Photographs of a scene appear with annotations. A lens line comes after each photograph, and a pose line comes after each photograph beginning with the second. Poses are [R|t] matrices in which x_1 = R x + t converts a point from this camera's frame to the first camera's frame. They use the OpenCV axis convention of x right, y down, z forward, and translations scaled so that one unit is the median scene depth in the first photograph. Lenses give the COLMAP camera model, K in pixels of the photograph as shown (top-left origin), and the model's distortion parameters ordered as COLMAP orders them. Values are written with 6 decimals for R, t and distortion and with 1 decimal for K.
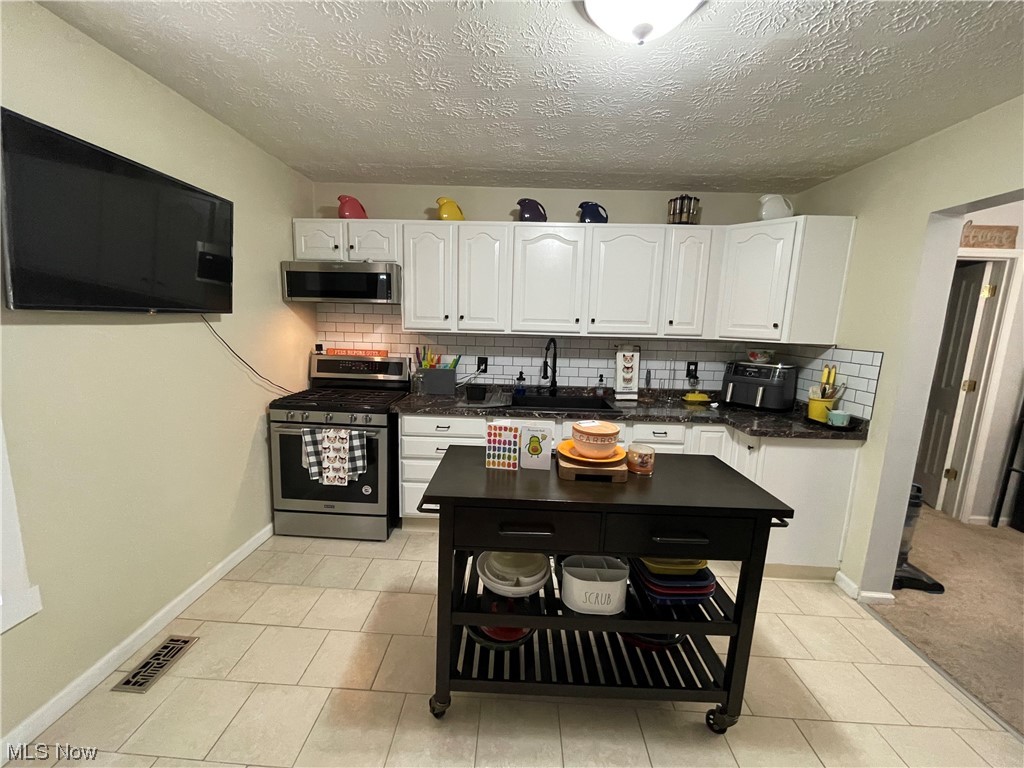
lens RADIAL K [[413.2, 0, 508.6], [0, 413.2, 388.0], [0, 0, 1]] dist [-0.008300, 0.002477]
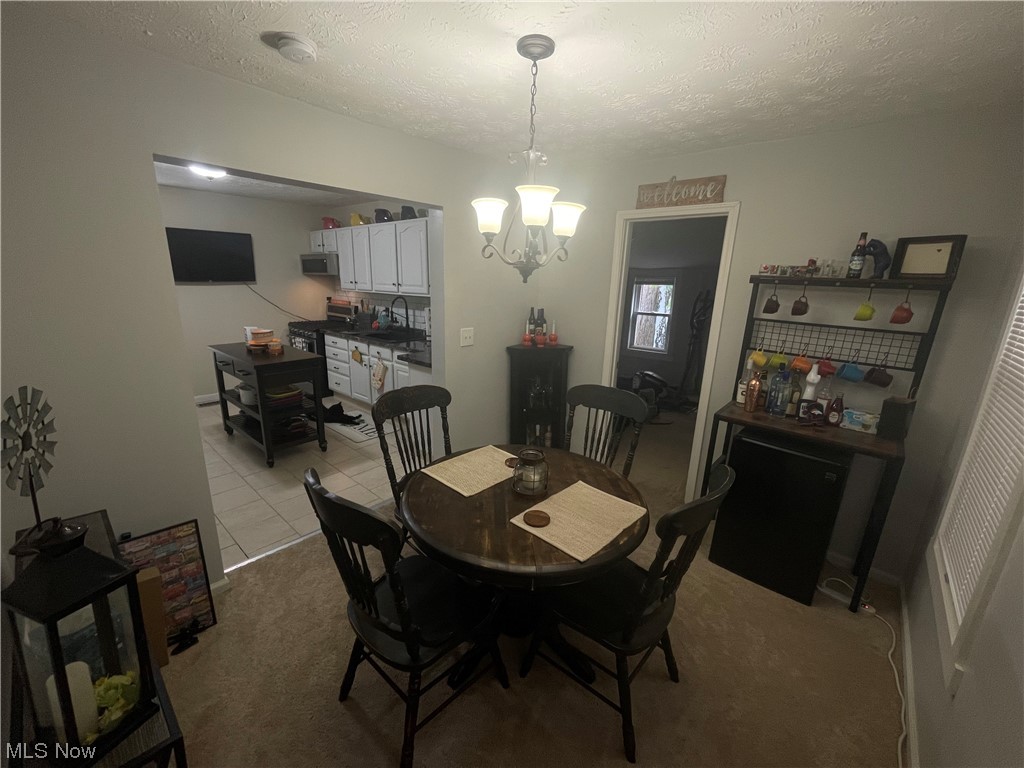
lens RADIAL K [[413.2, 0, 512.2], [0, 413.2, 384.8], [0, 0, 1]] dist [-0.008300, 0.002477]
pose [[0.767243, 0.155944, -0.622109, 1.583661], [-0.106340, 0.987495, 0.116386, -0.018956], [0.632479, -0.023142, 0.774232, 0.055125]]
